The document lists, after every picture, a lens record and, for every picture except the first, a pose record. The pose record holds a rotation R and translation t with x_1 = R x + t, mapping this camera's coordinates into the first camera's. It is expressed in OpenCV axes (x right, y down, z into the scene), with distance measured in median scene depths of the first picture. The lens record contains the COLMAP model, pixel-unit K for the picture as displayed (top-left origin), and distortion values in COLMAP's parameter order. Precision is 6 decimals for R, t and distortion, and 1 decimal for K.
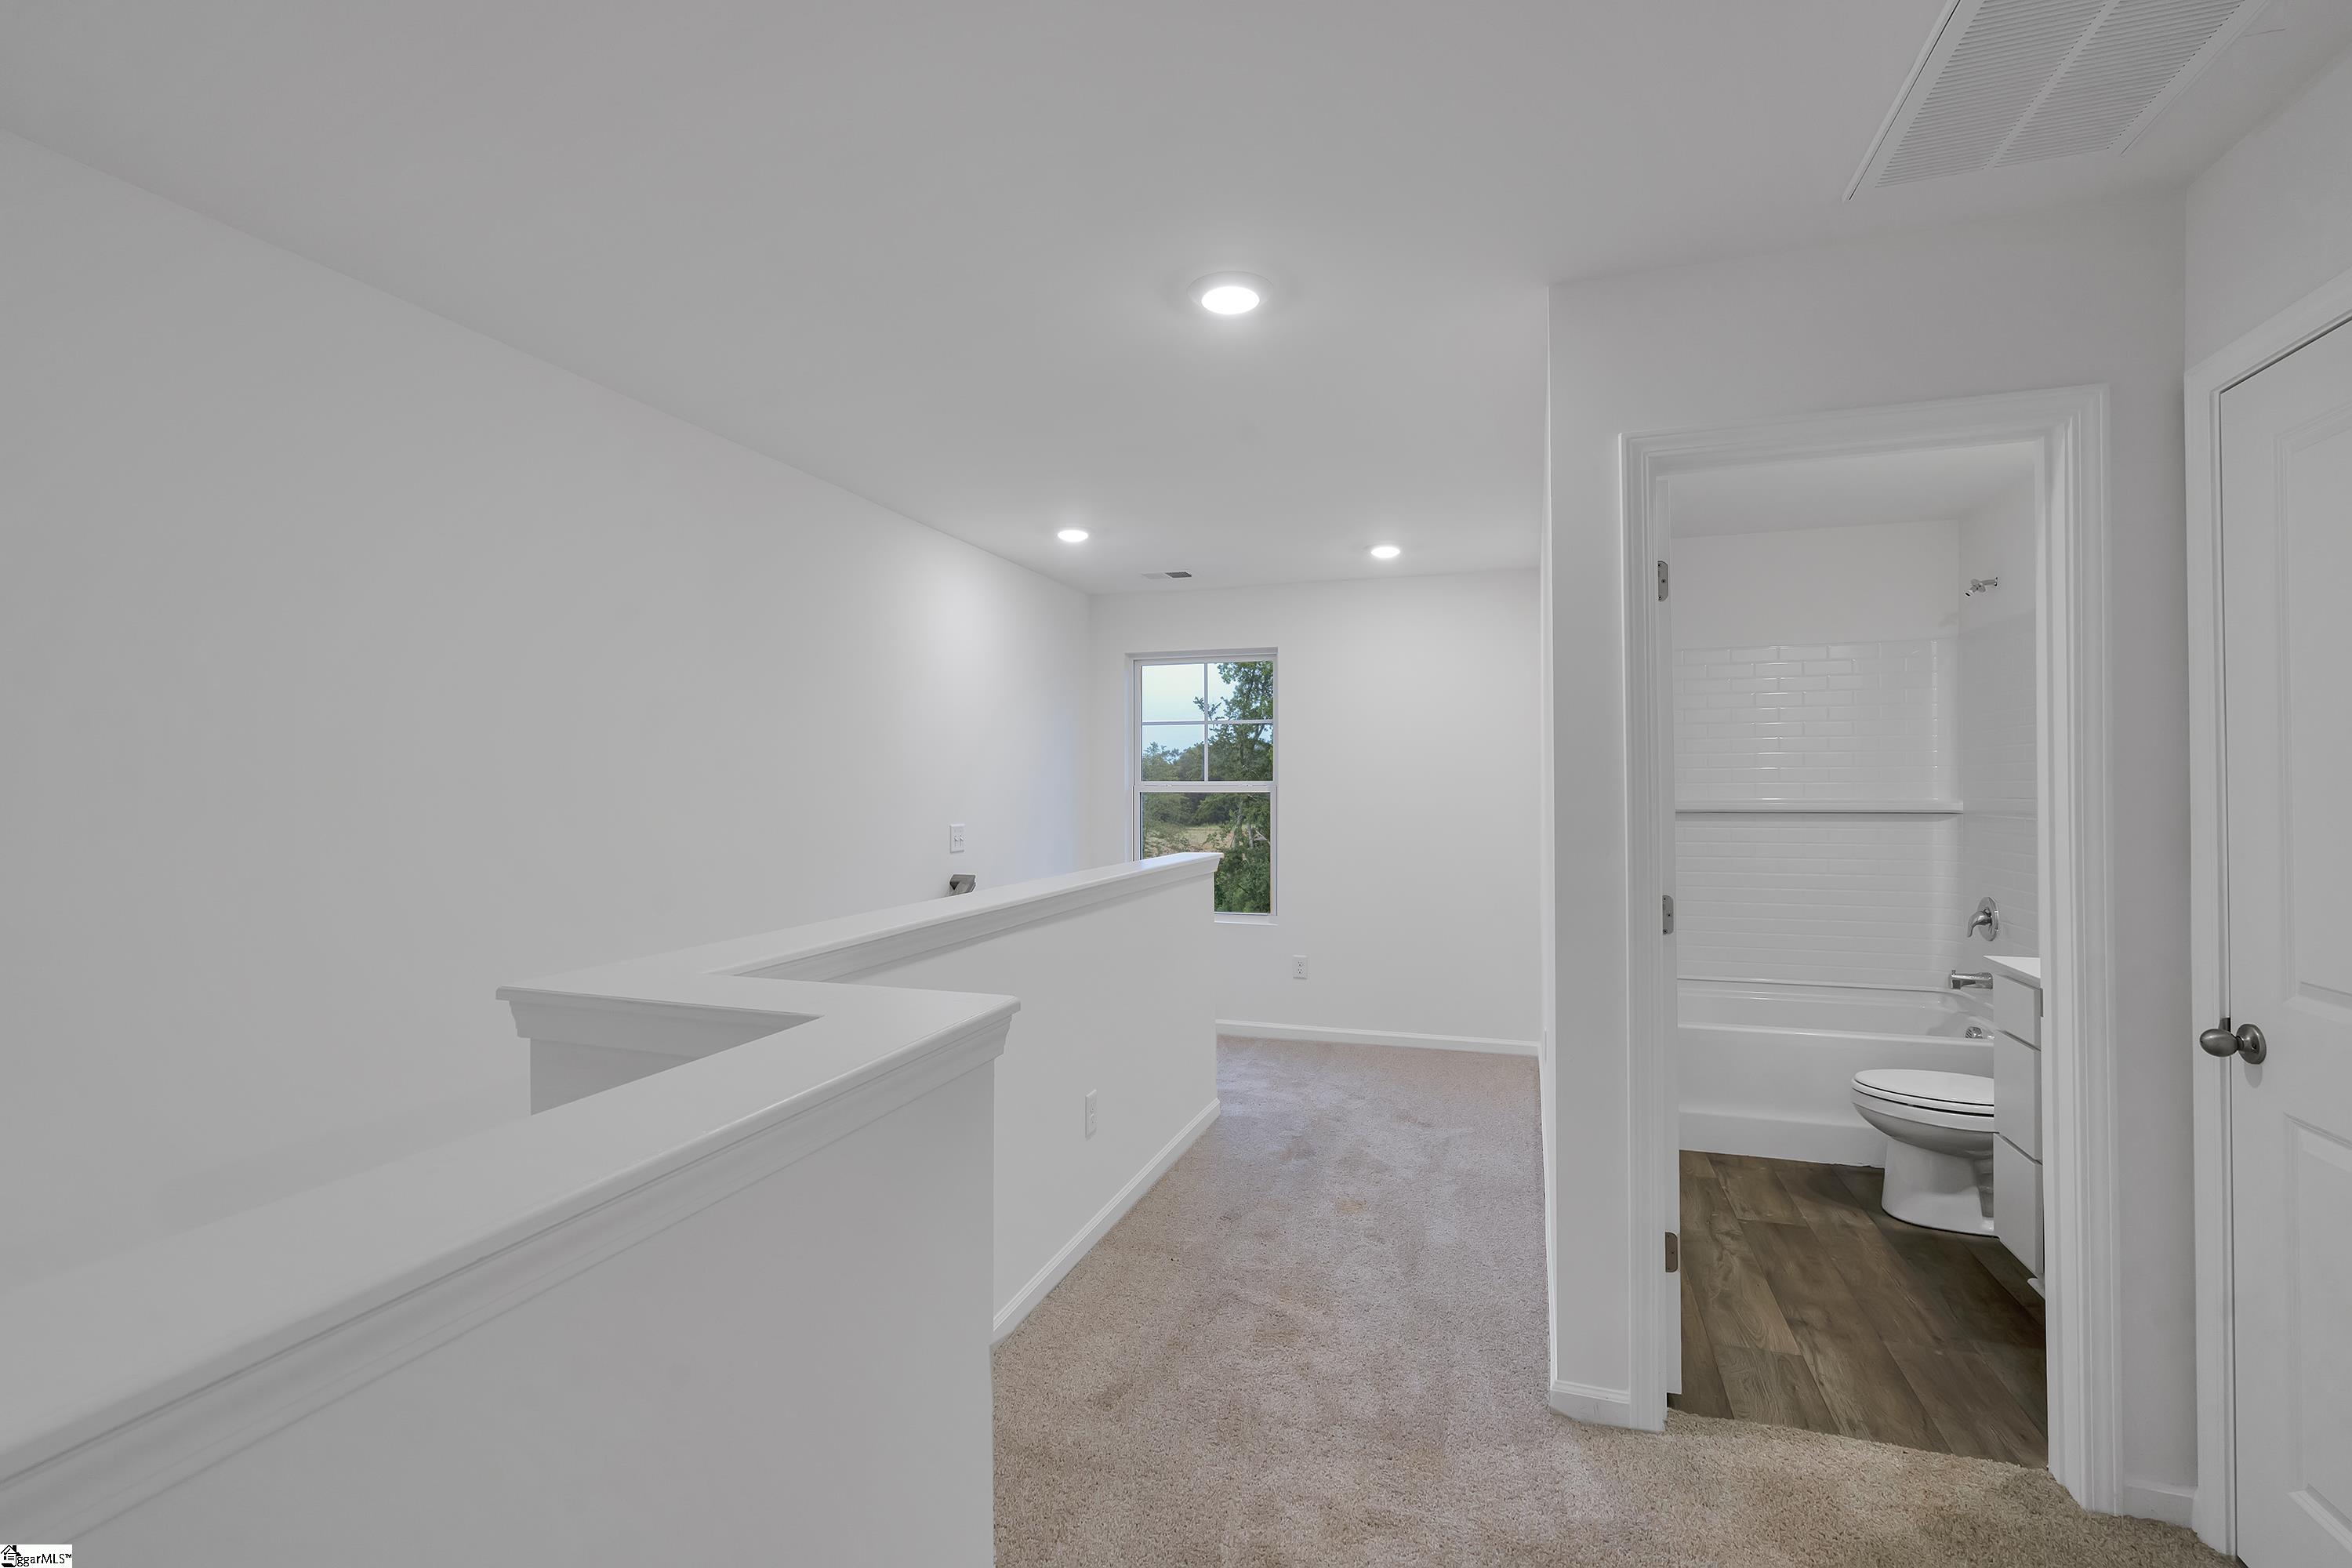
lens RADIAL K [[1036.5, 0, 1184.1], [0, 1036.5, 786.8], [0, 0, 1]] dist [-0.002316, 0.000410]
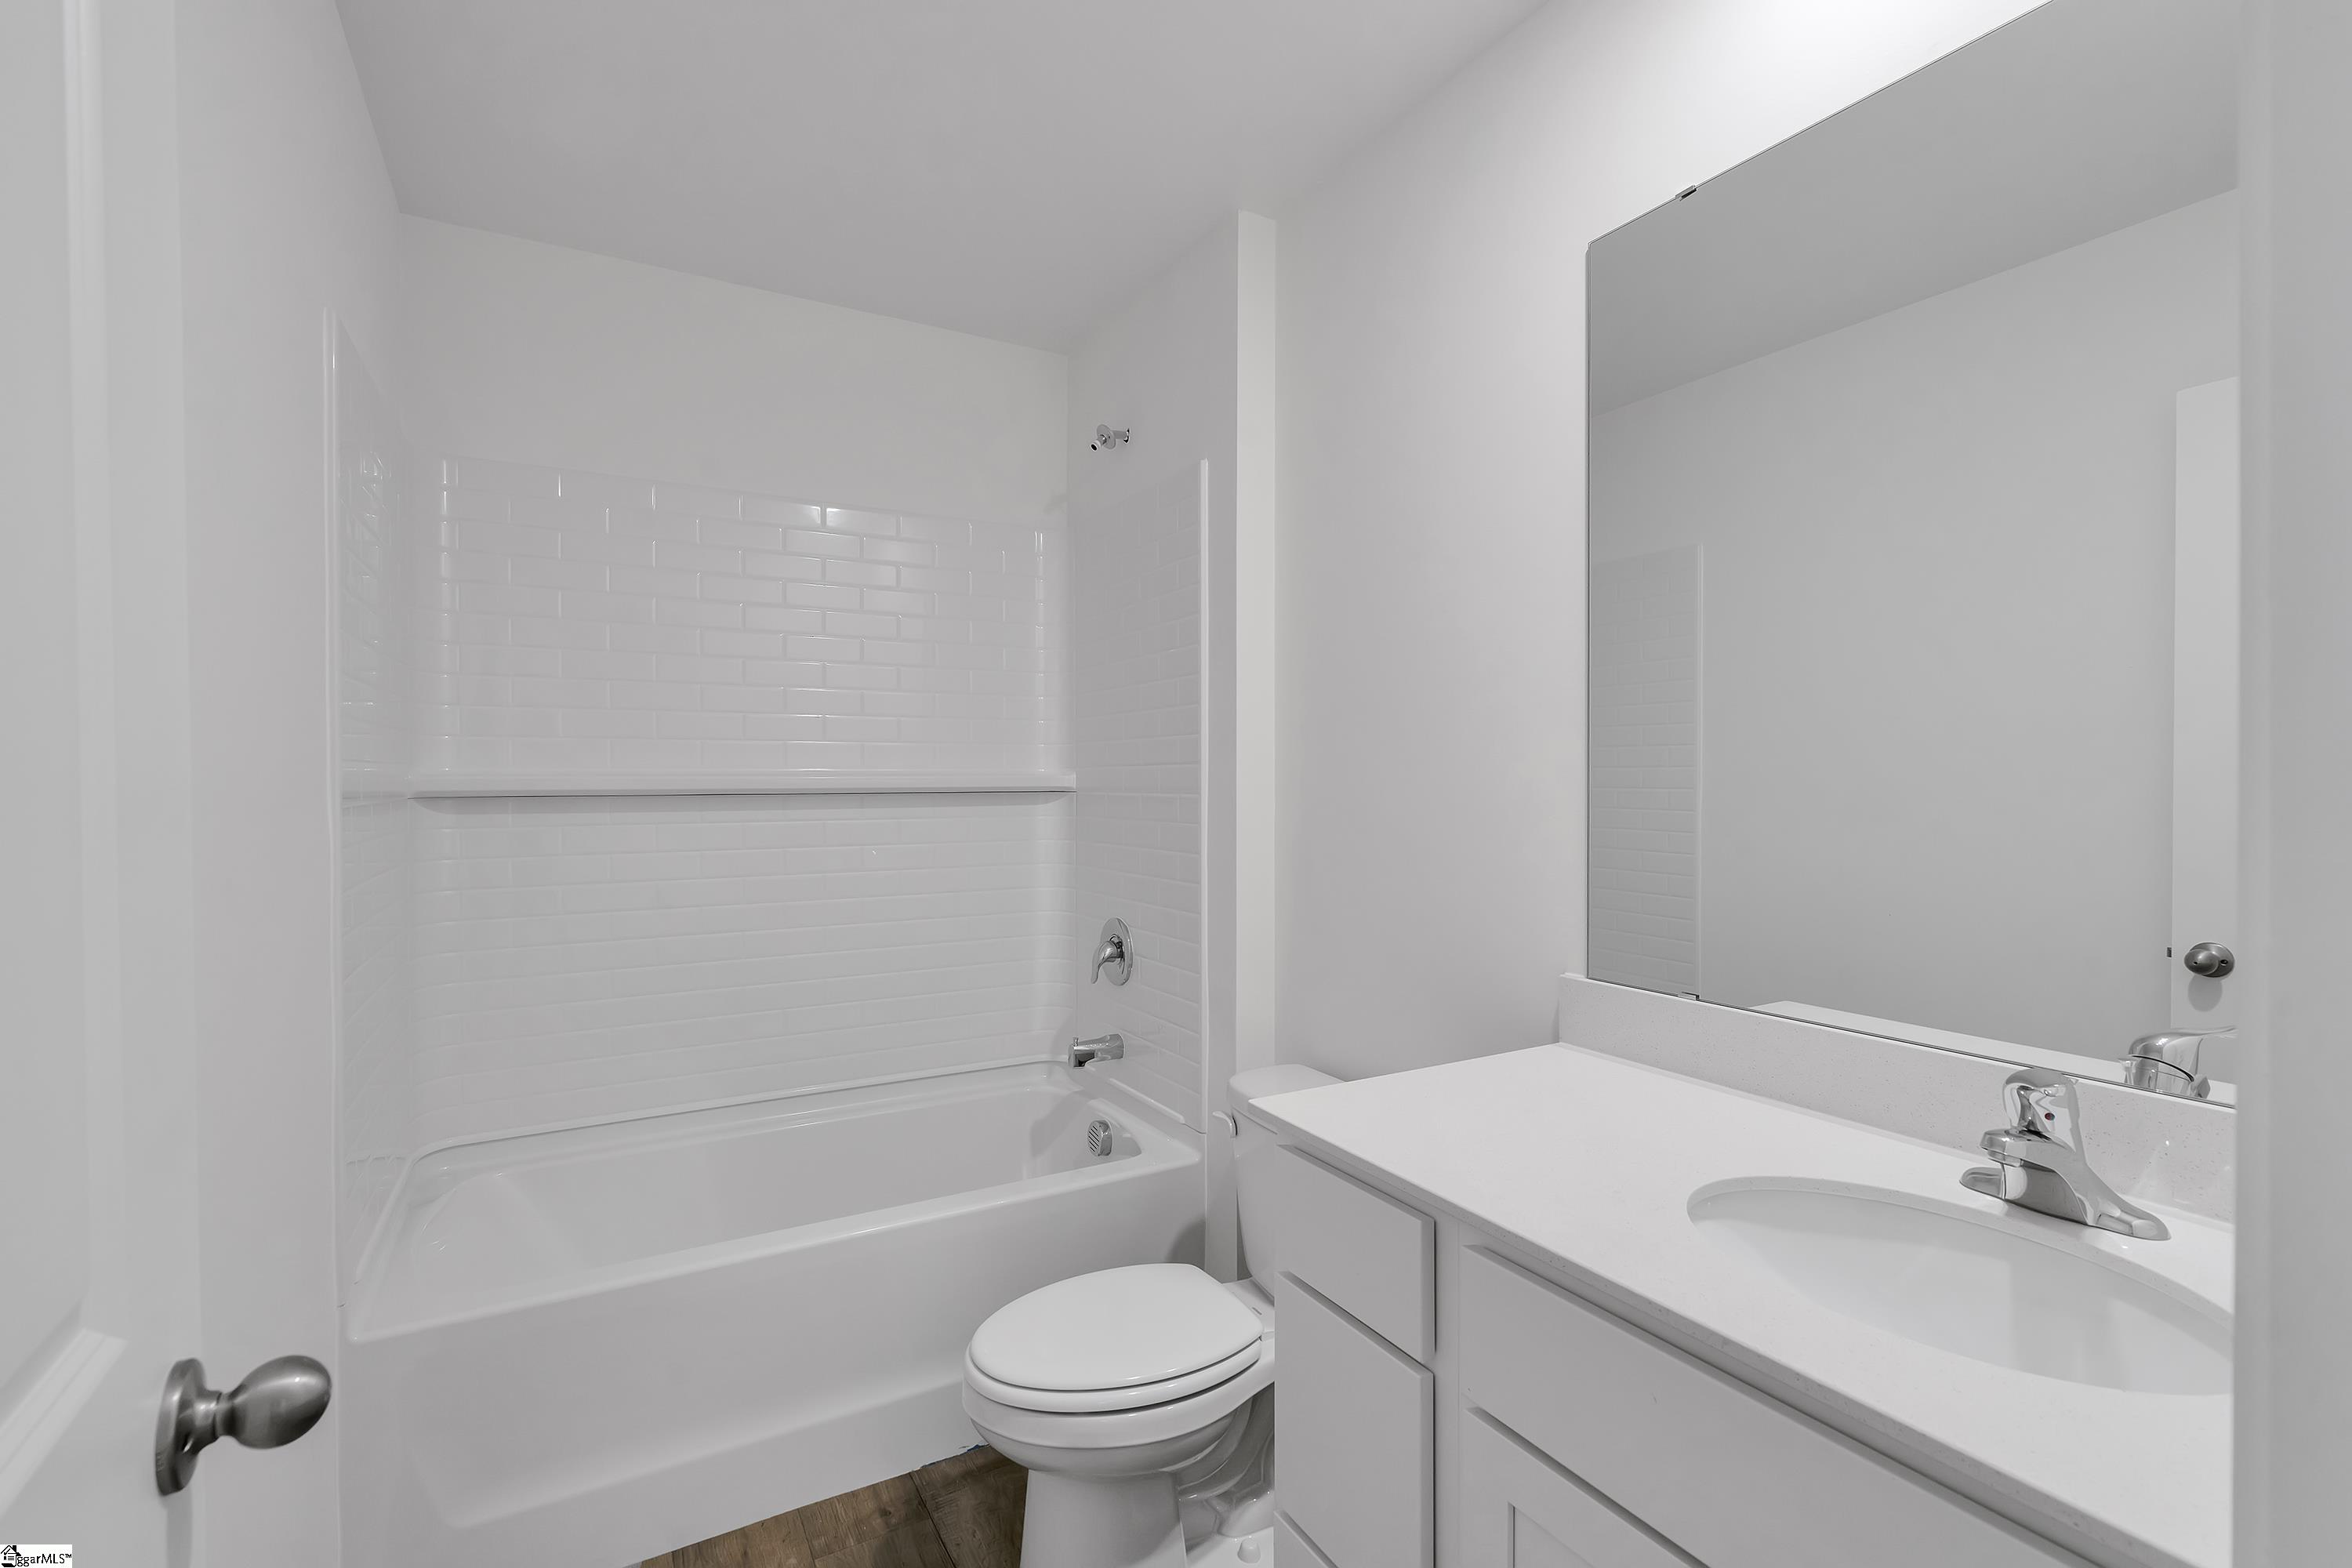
lens RADIAL K [[1036.5, 0, 1177.5], [0, 1036.5, 787.1], [0, 0, 1]] dist [-0.002316, 0.000410]
pose [[0.662269, -0.000602, 0.749266, 0.292609], [-0.001728, 0.999996, 0.002330, 0.020878], [-0.749265, -0.002838, 0.662265, 0.504448]]
